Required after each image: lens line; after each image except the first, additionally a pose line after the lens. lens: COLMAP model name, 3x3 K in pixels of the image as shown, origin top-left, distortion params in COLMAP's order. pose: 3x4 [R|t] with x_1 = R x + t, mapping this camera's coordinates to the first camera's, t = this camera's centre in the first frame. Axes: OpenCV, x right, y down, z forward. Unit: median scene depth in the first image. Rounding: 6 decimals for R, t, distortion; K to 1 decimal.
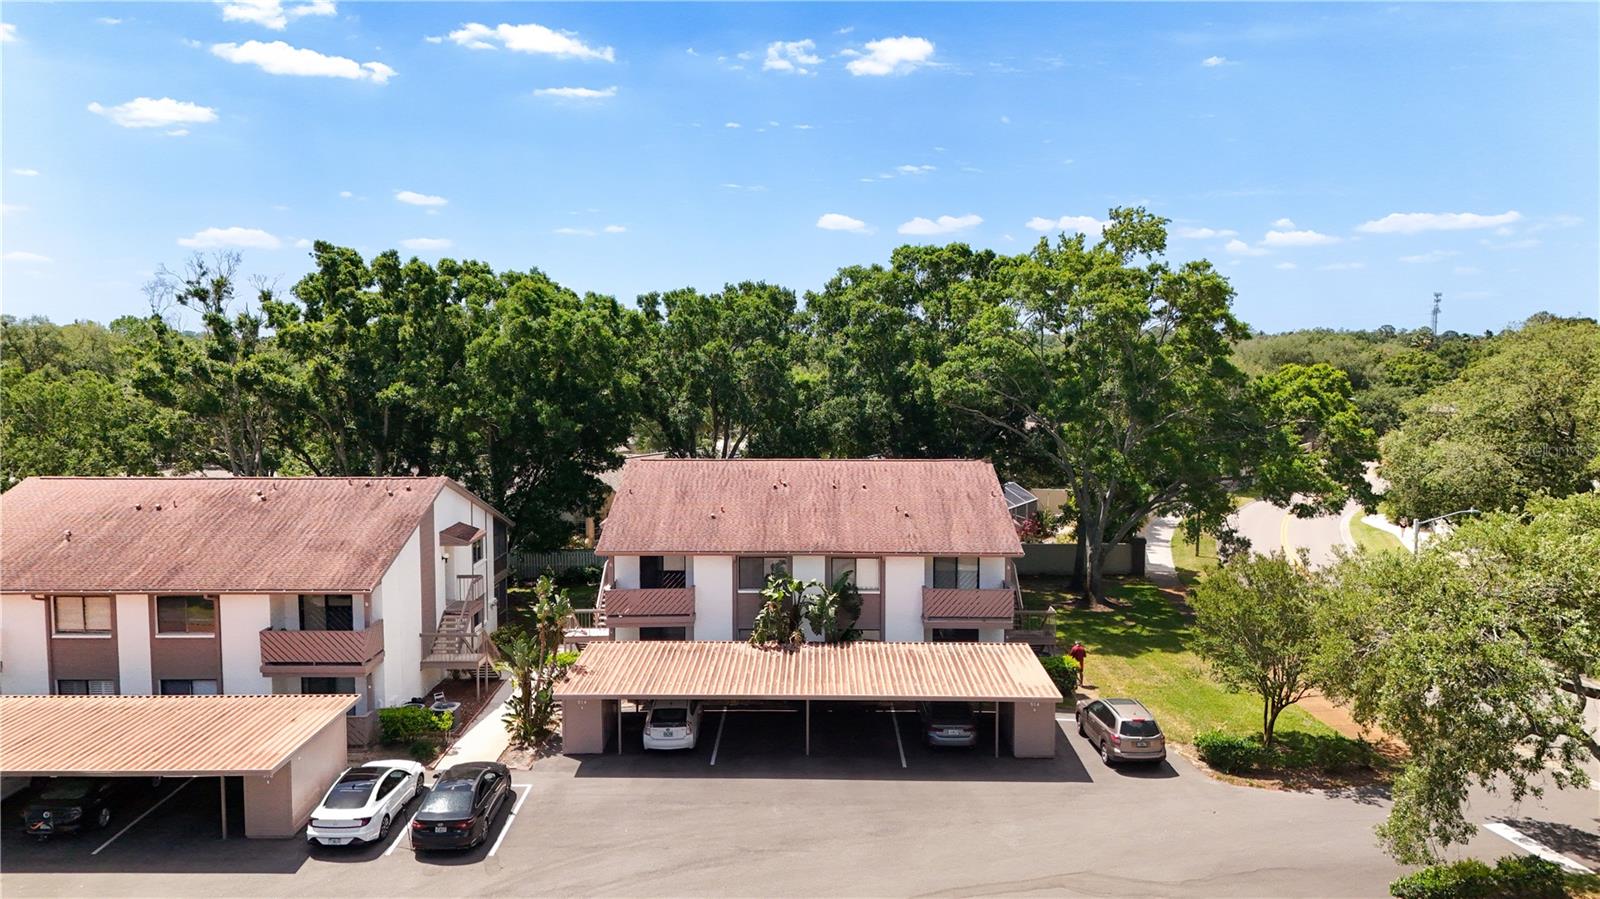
lens RADIAL K [[1163.0, 0, 800.0], [0, 1163.0, 449.5], [0, 0, 1]] dist [0.018312, -0.003791]
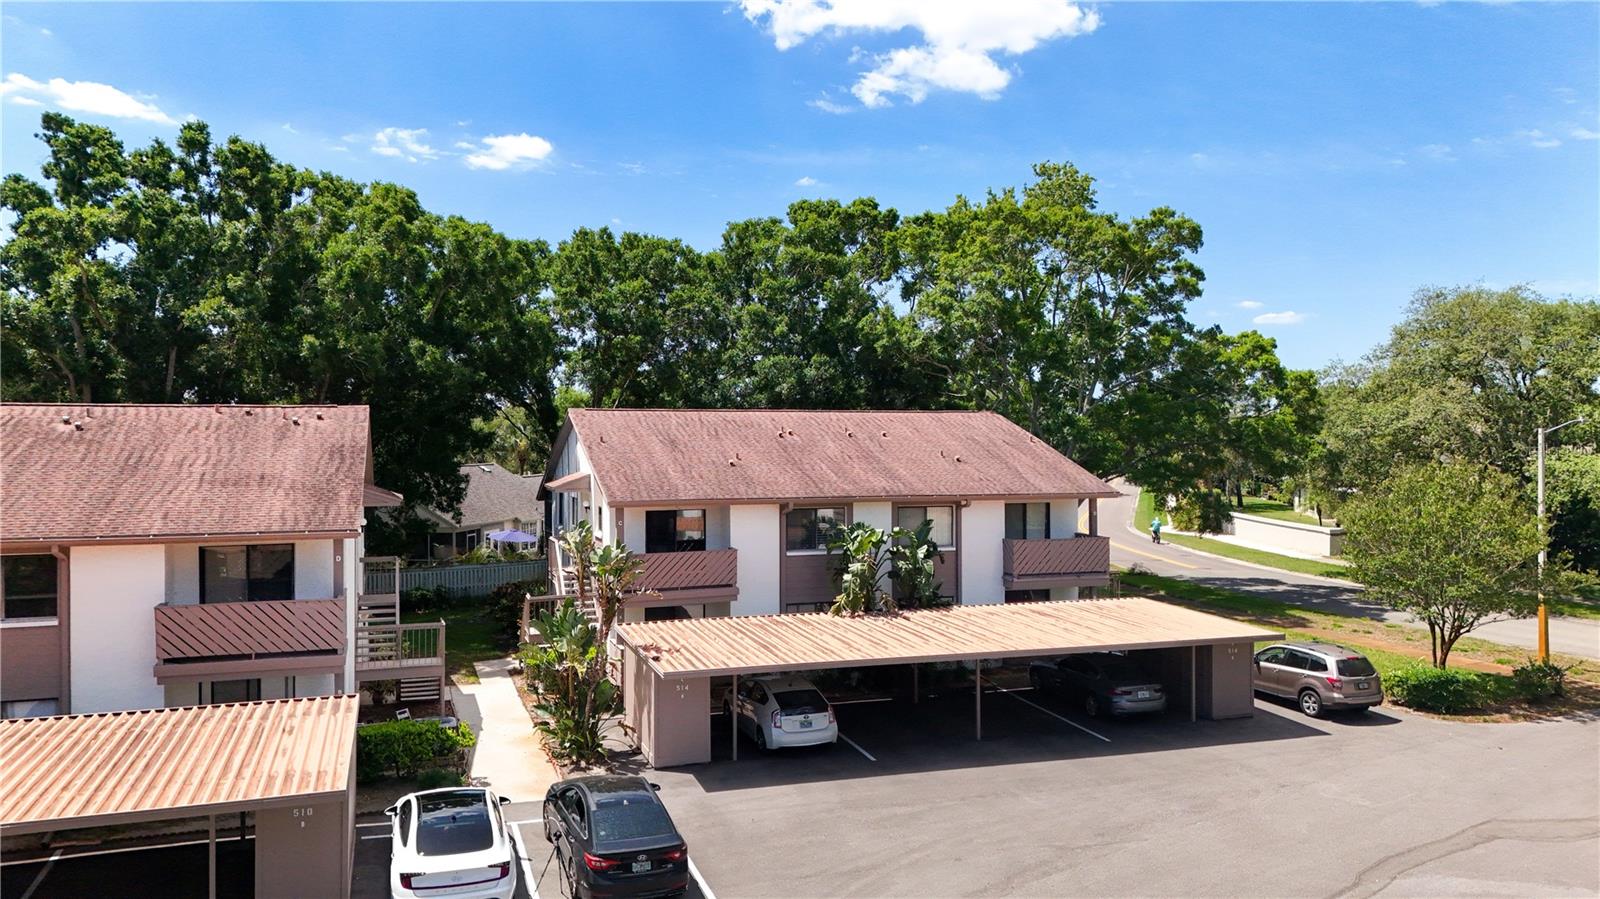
lens RADIAL K [[1163.0, 0, 800.0], [0, 1163.0, 449.5], [0, 0, 1]] dist [0.018312, -0.003791]
pose [[0.944193, -0.005196, 0.329352, -0.291502], [0.035617, 0.995624, -0.086400, 0.121146], [-0.327462, 0.093308, 0.940246, 0.288329]]
